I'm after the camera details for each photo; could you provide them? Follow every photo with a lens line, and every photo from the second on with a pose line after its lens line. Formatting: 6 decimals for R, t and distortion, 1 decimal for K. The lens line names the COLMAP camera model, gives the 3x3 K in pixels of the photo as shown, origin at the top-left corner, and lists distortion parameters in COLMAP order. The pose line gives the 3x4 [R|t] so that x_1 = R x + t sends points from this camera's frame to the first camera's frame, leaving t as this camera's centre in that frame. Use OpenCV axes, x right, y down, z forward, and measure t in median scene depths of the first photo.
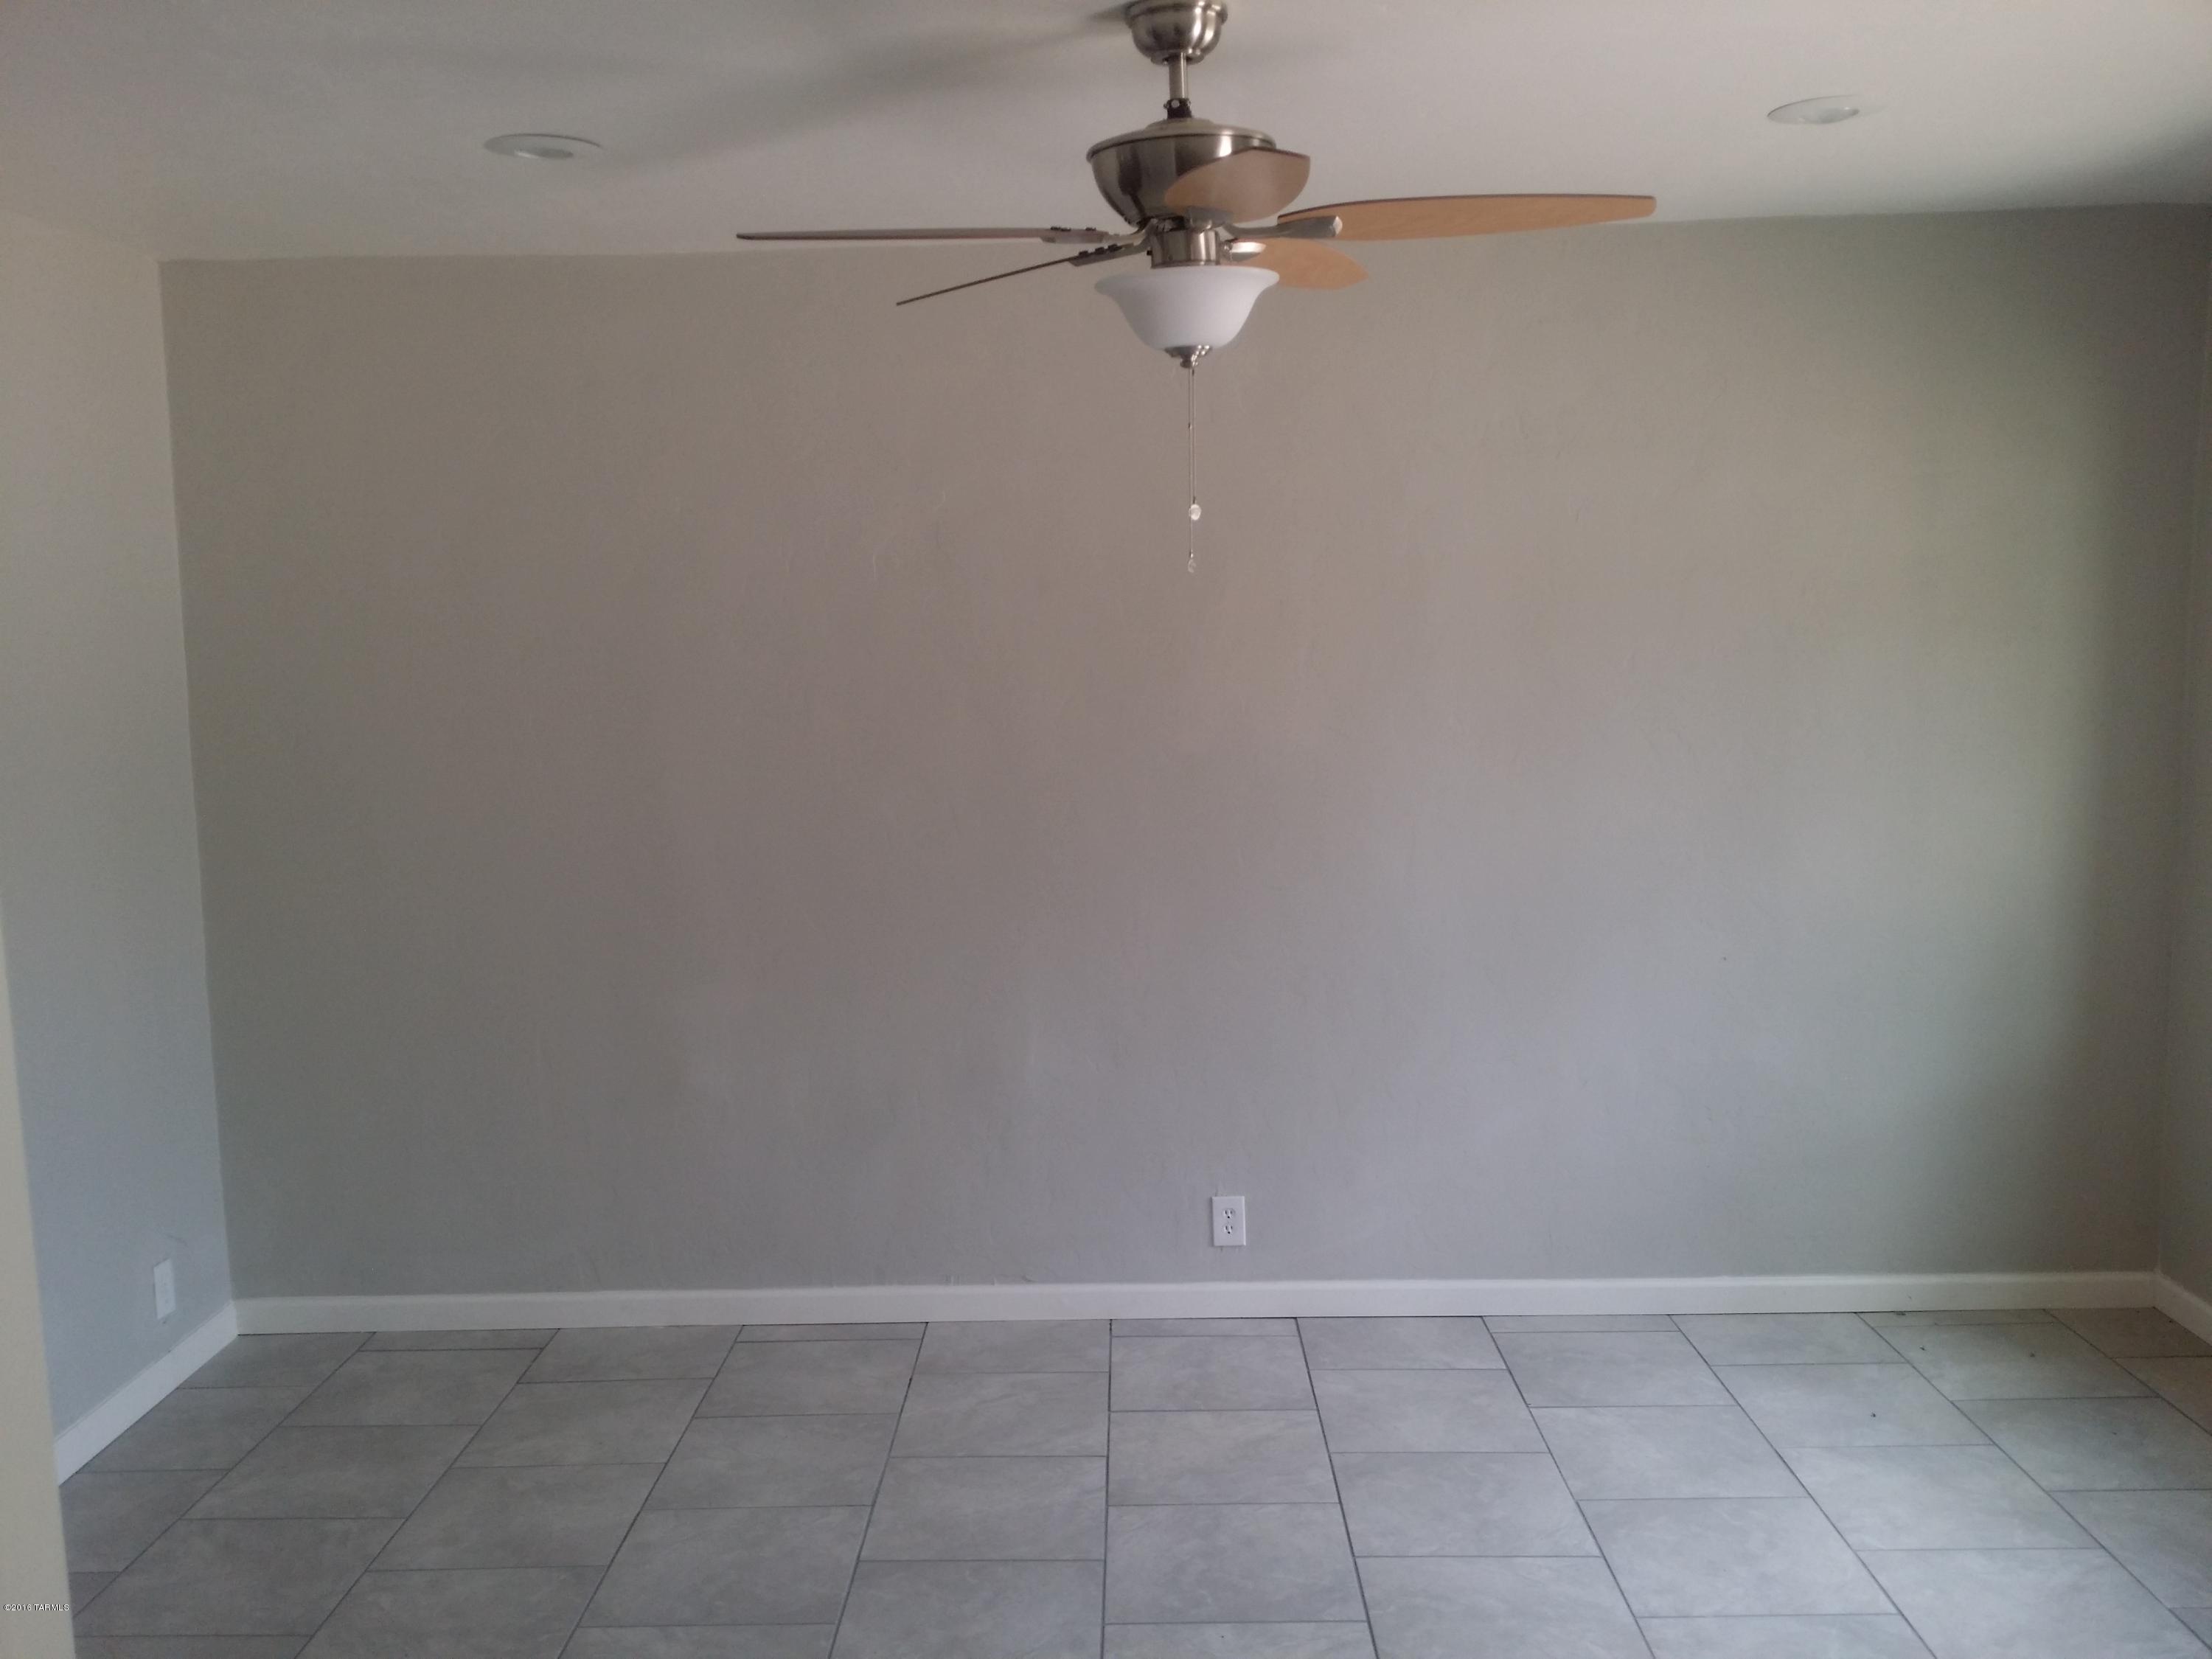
lens RADIAL K [[2022.0, 0, 1106.0], [0, 2022.0, 829.5], [0, 0, 1]] dist [0.122665, -0.291277]
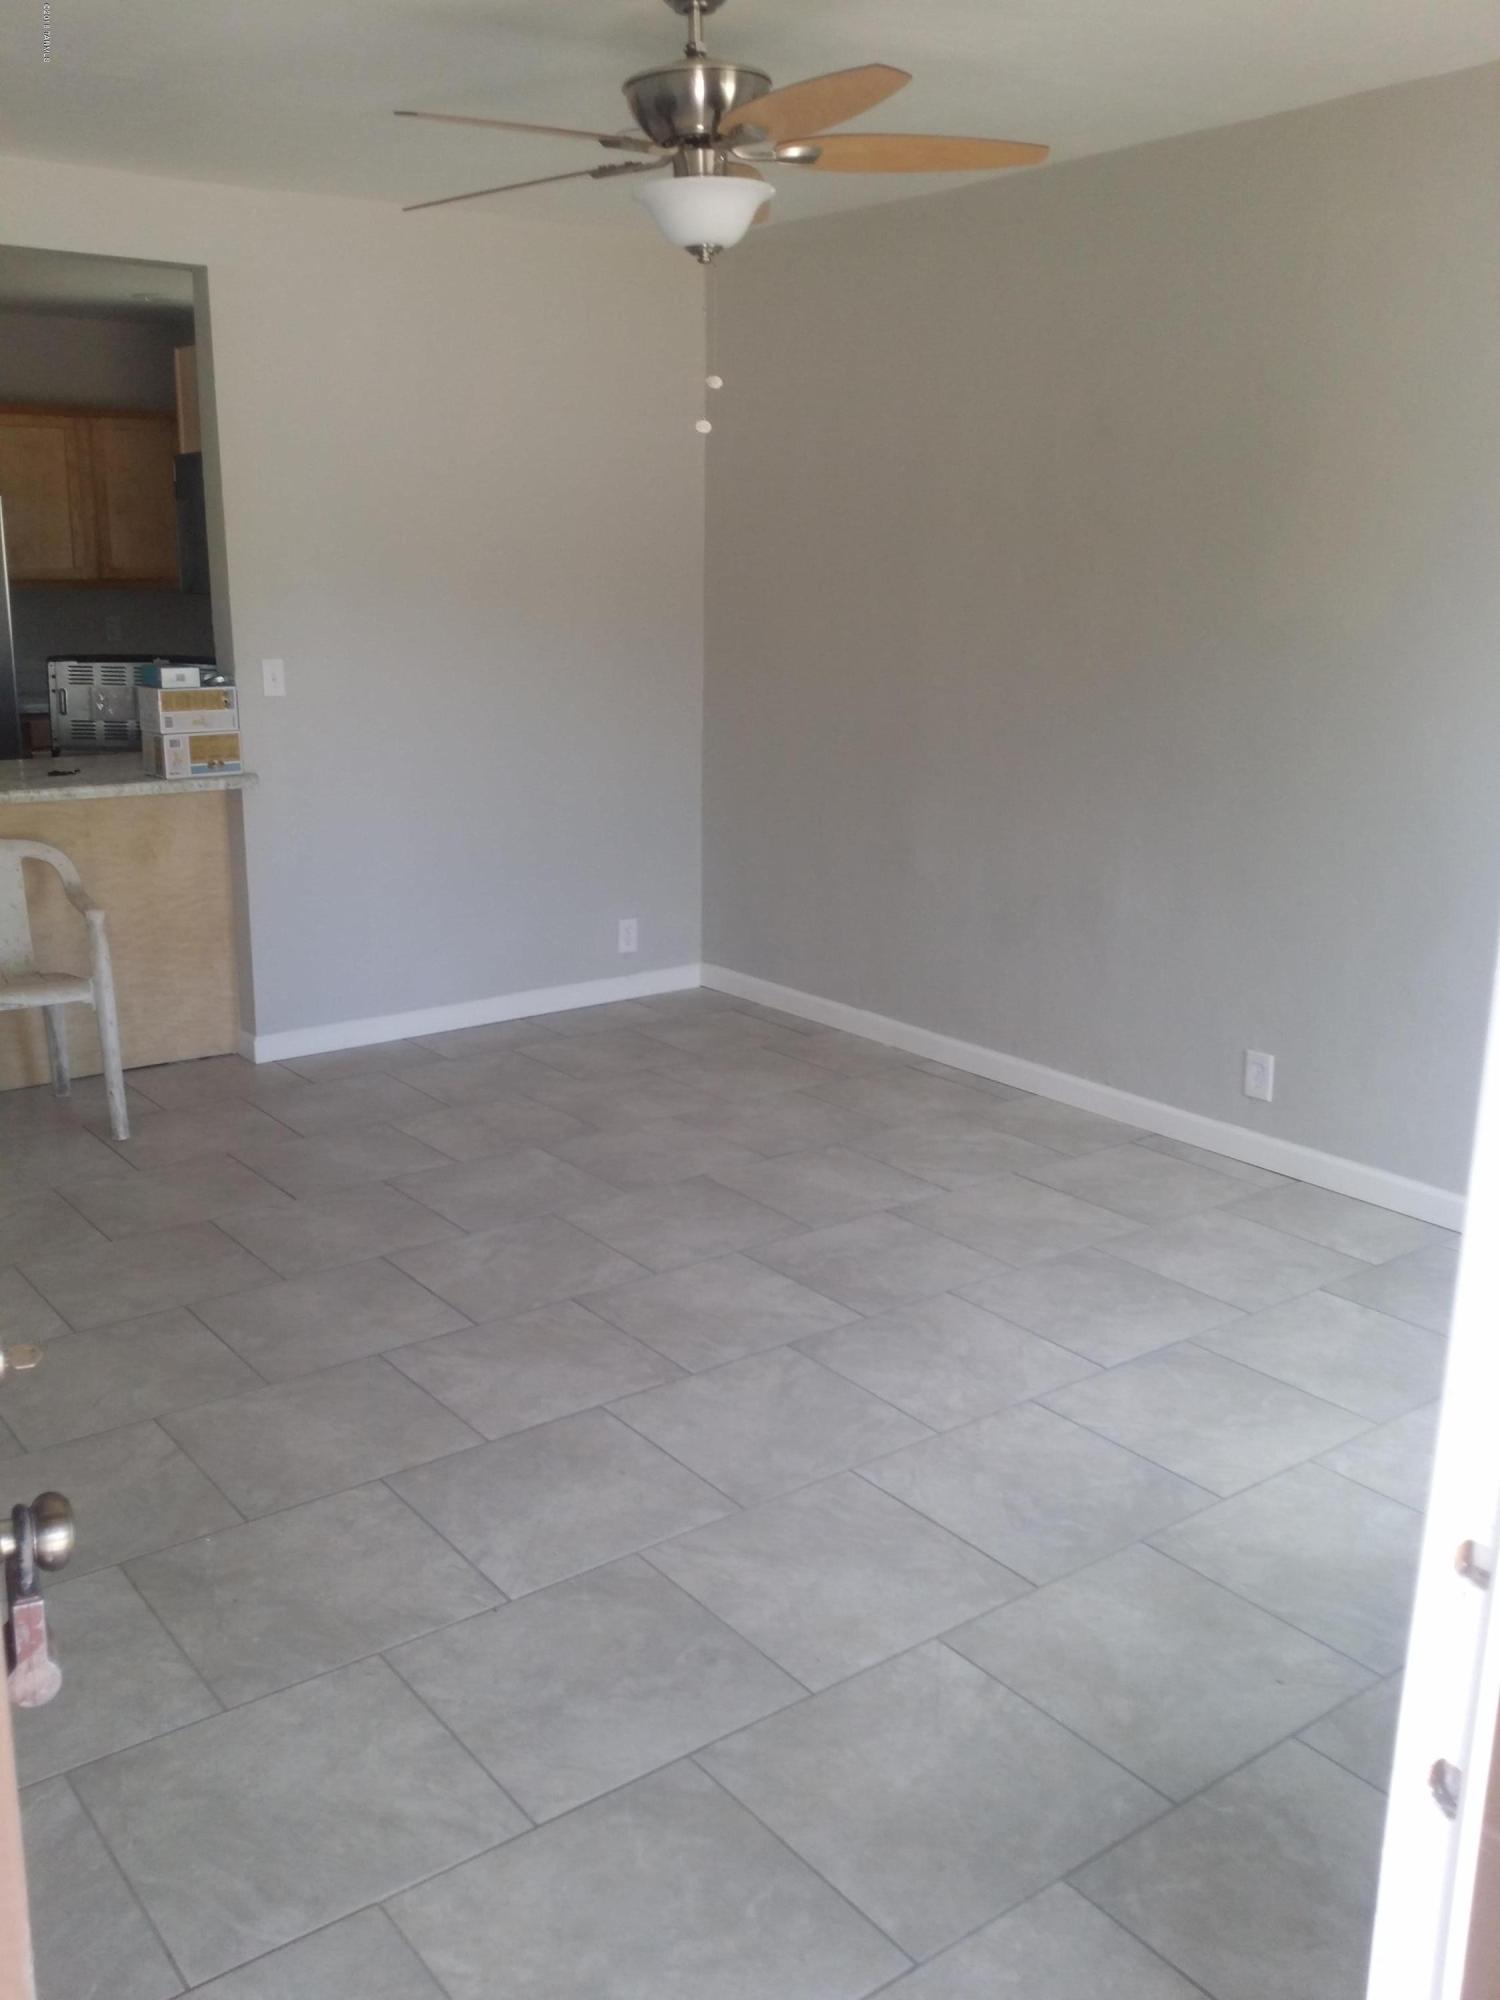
lens RADIAL K [[1828.2, 0, 750.0], [0, 1828.2, 1000.0], [0, 0, 1]] dist [0.122665, -0.291277]
pose [[0.592361, 0.206548, -0.778747, 0.709557], [-0.100951, 0.977990, 0.182604, 0.003957], [0.799323, -0.029552, 0.600174, 0.223239]]
